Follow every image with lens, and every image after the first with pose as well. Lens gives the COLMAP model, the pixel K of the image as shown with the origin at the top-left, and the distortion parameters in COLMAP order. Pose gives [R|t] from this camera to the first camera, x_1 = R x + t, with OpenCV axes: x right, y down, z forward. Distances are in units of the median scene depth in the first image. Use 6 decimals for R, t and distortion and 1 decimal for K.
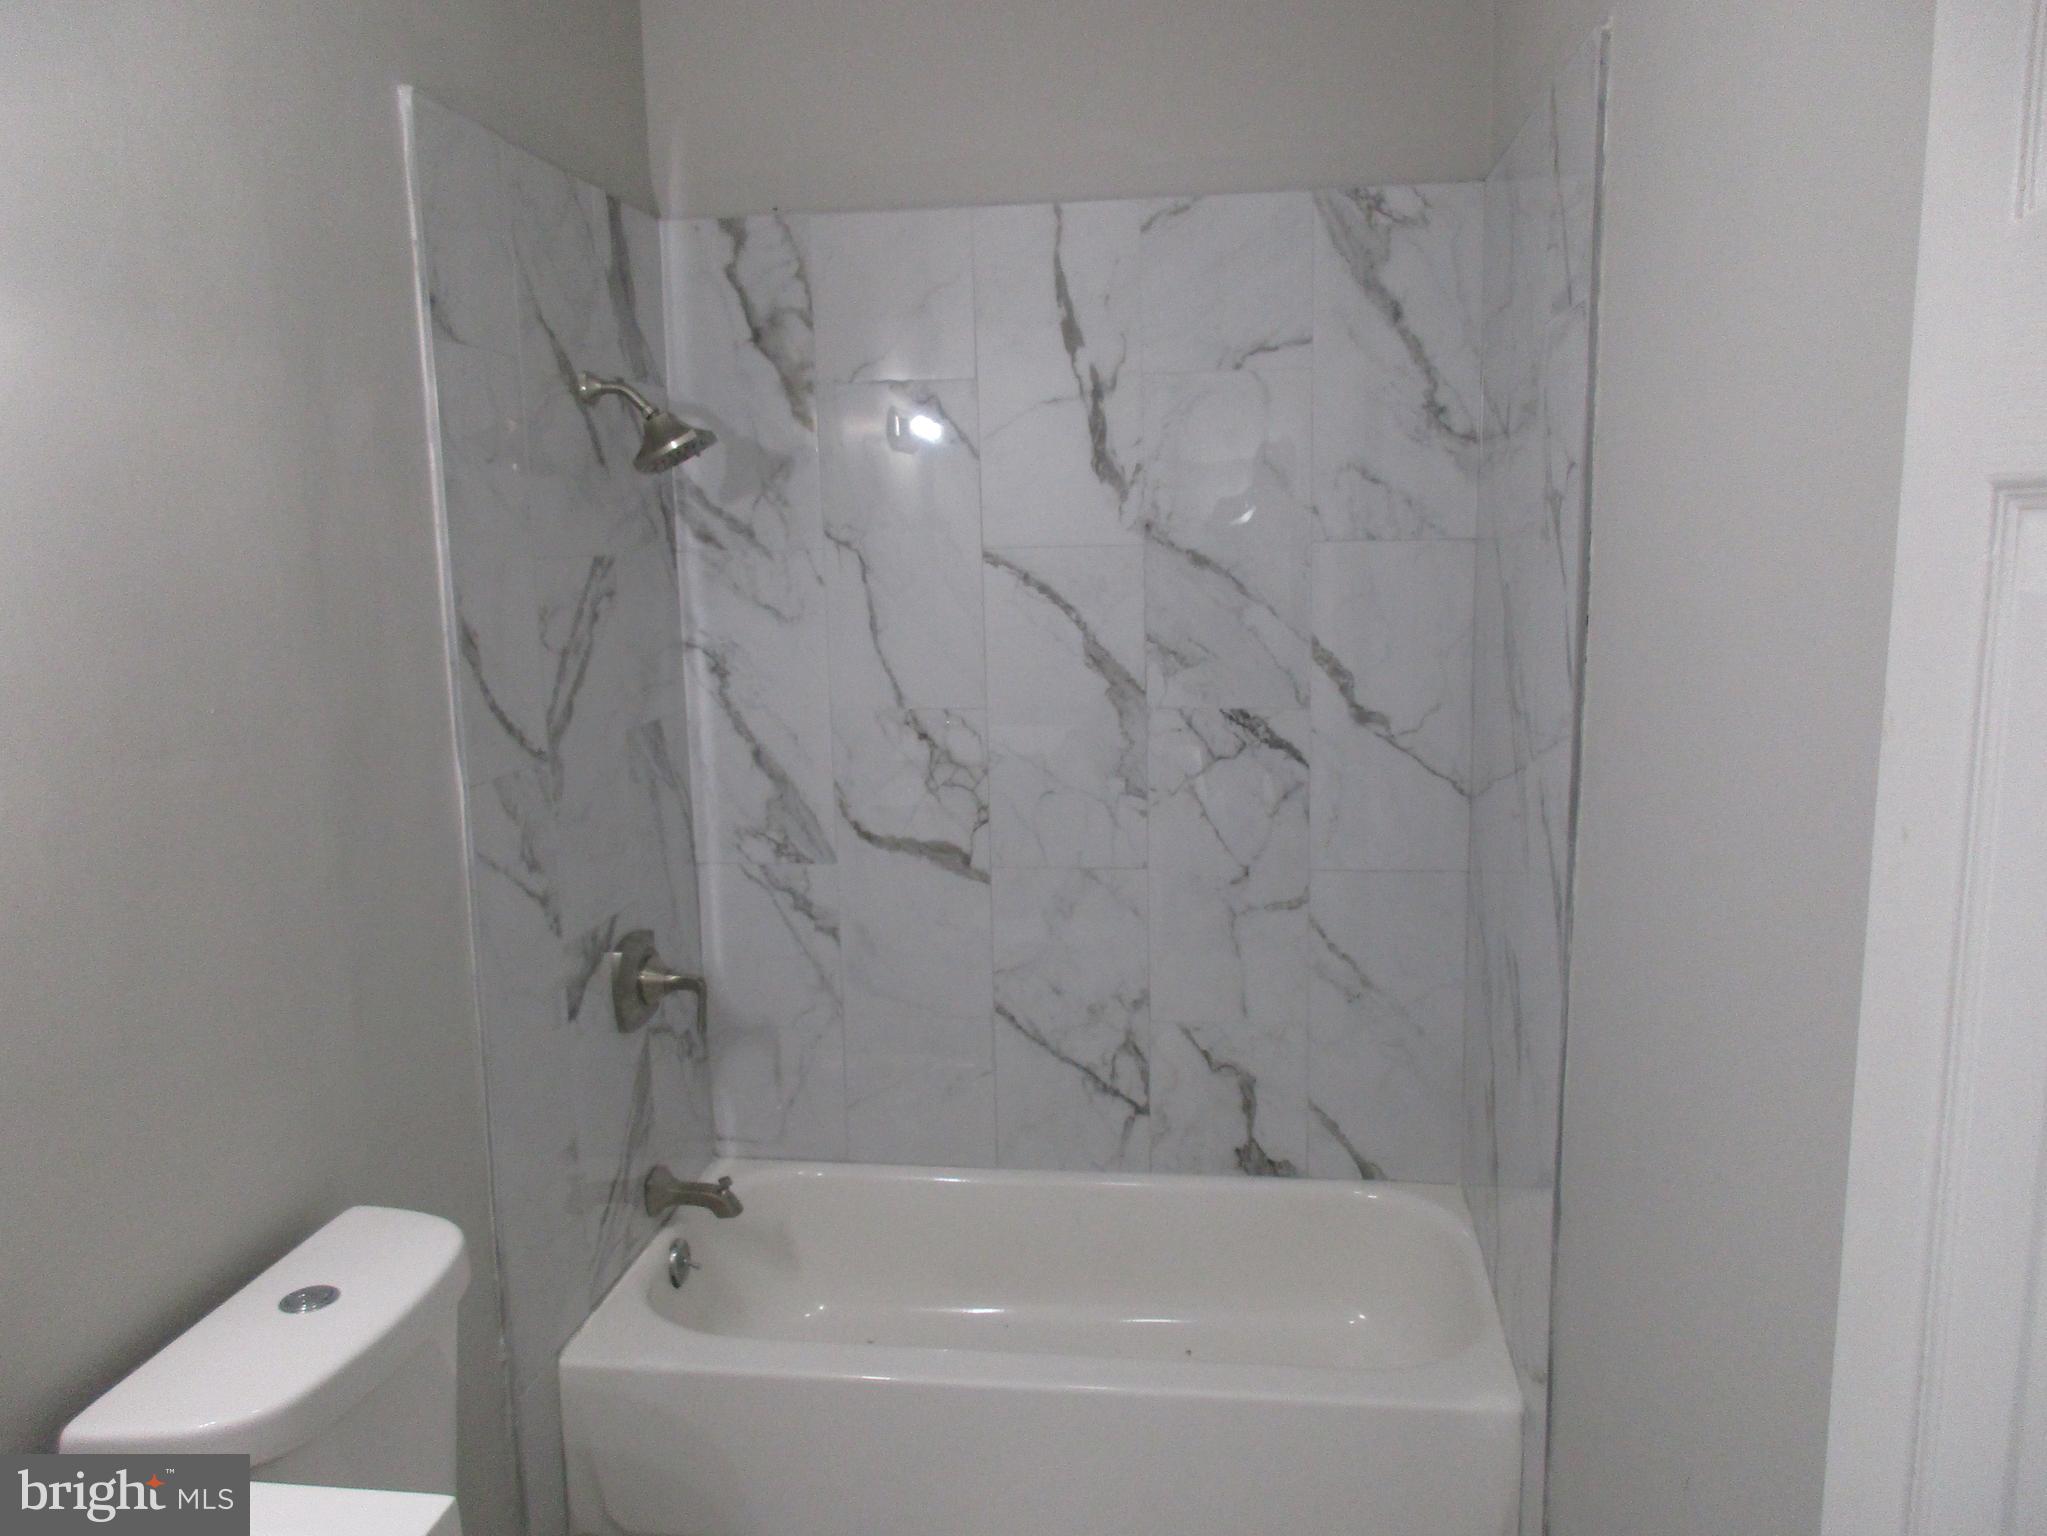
lens RADIAL K [[1529.0, 0, 1015.7], [0, 1529.0, 767.5], [0, 0, 1]] dist [0.006671, 0.005324]
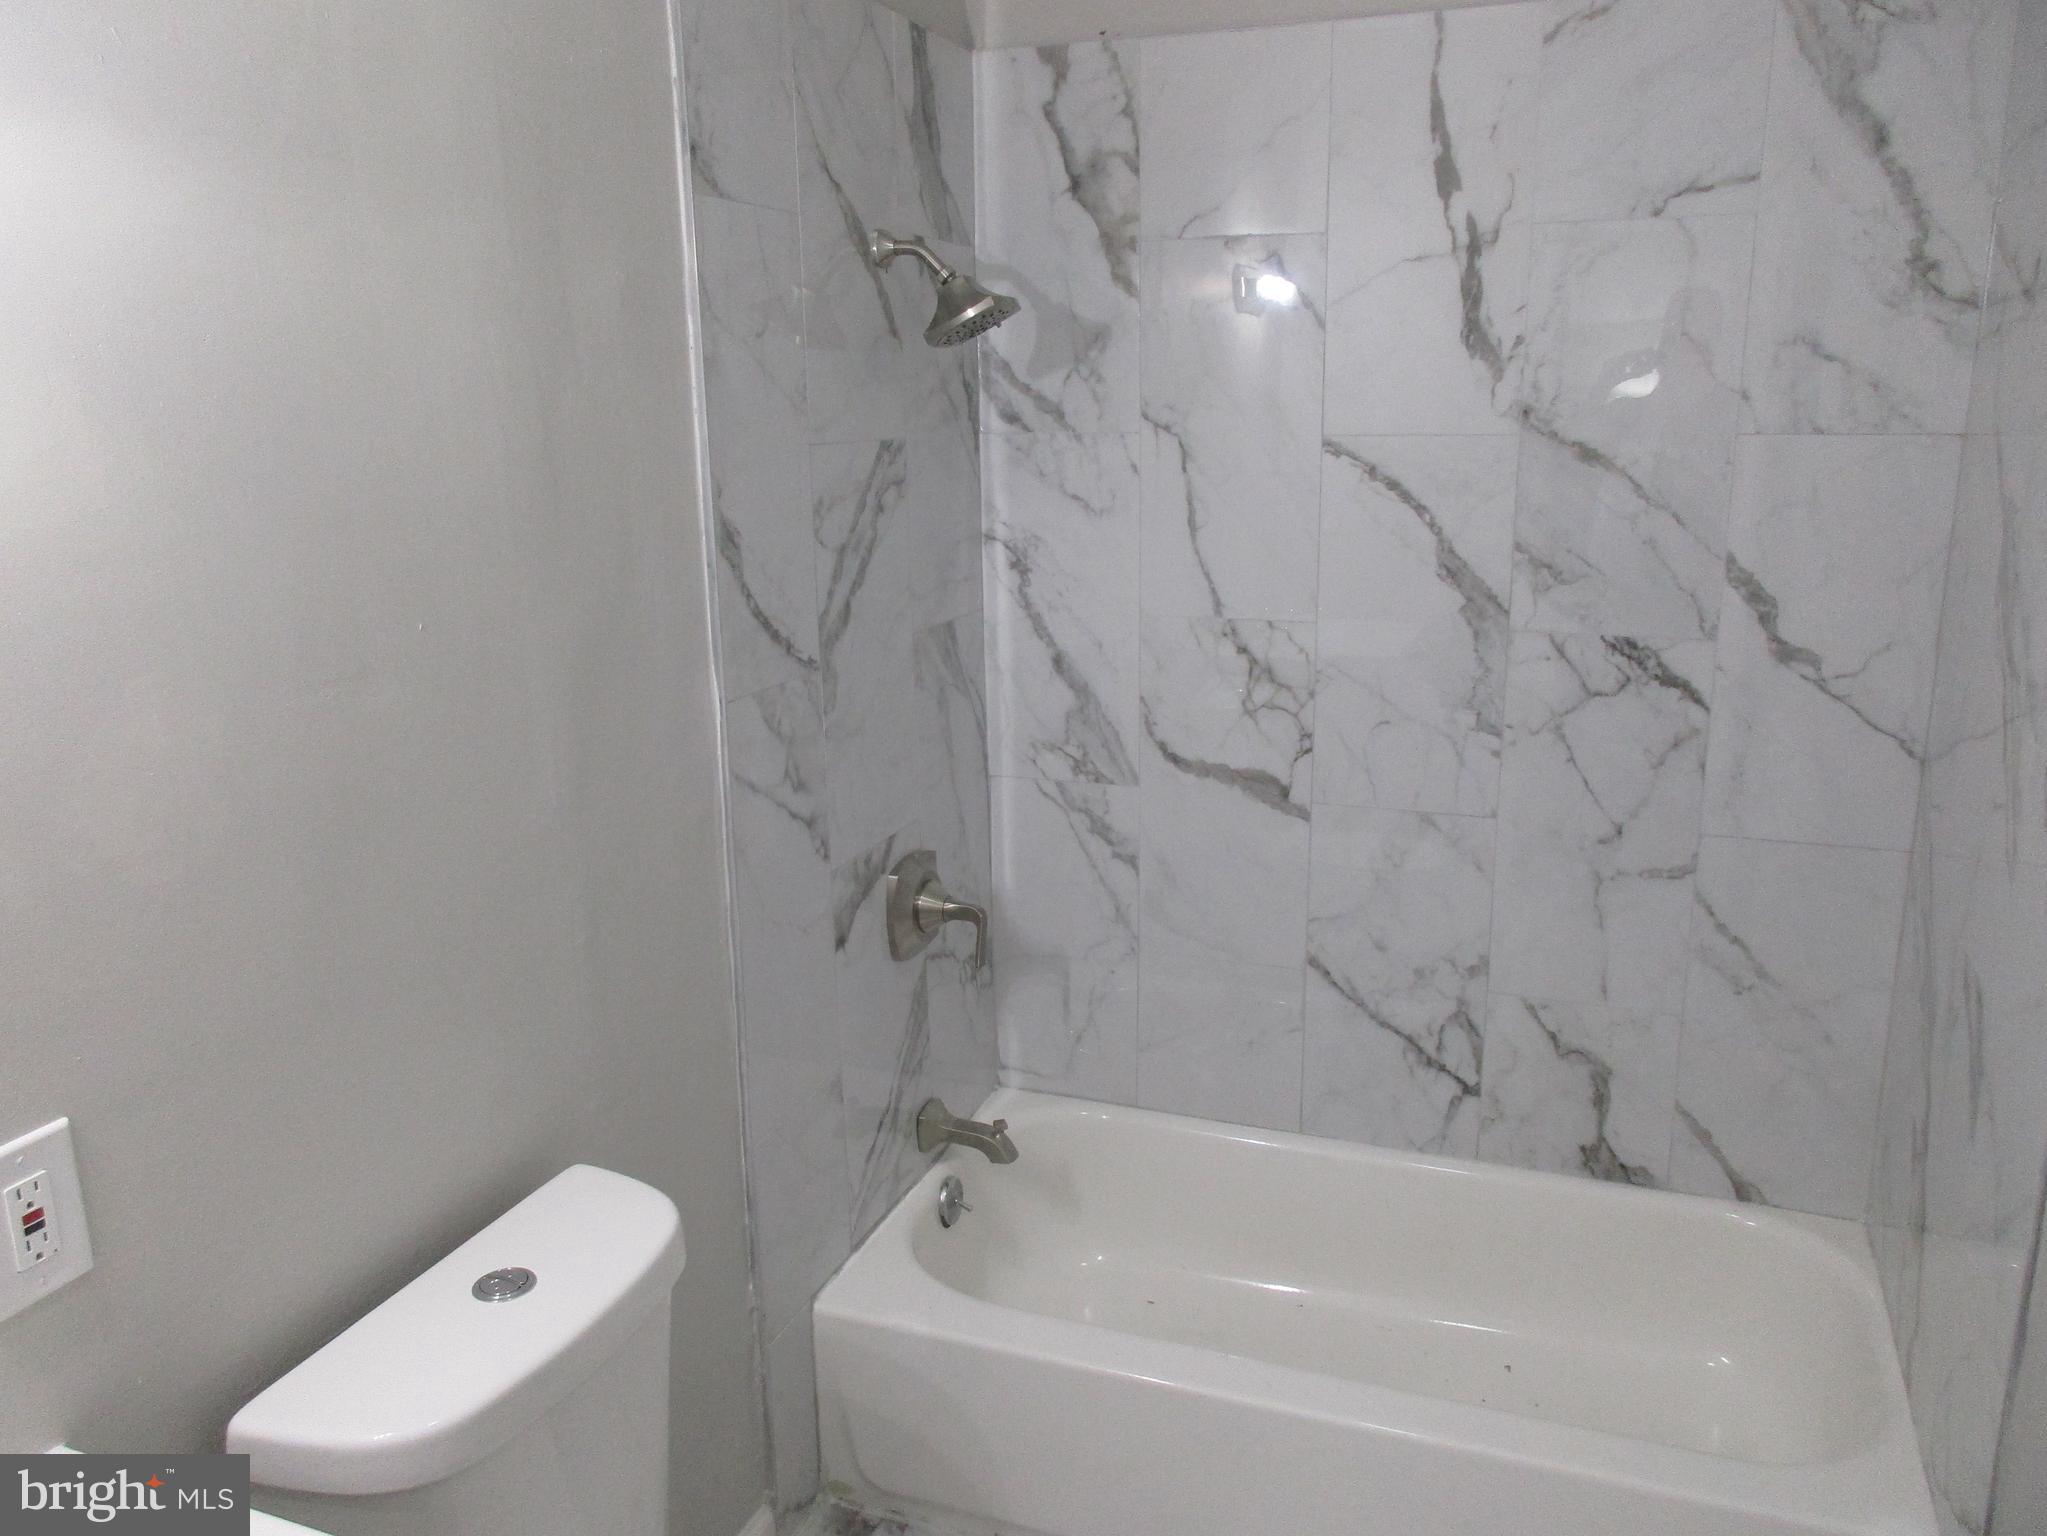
lens RADIAL K [[1529.0, 0, 1036.0], [0, 1529.0, 762.9], [0, 0, 1]] dist [0.006671, 0.005324]
pose [[0.977115, 0.059612, -0.204188, 0.007395], [-0.042069, 0.995124, 0.089208, -0.030945], [0.208511, -0.078577, 0.974858, 0.118423]]
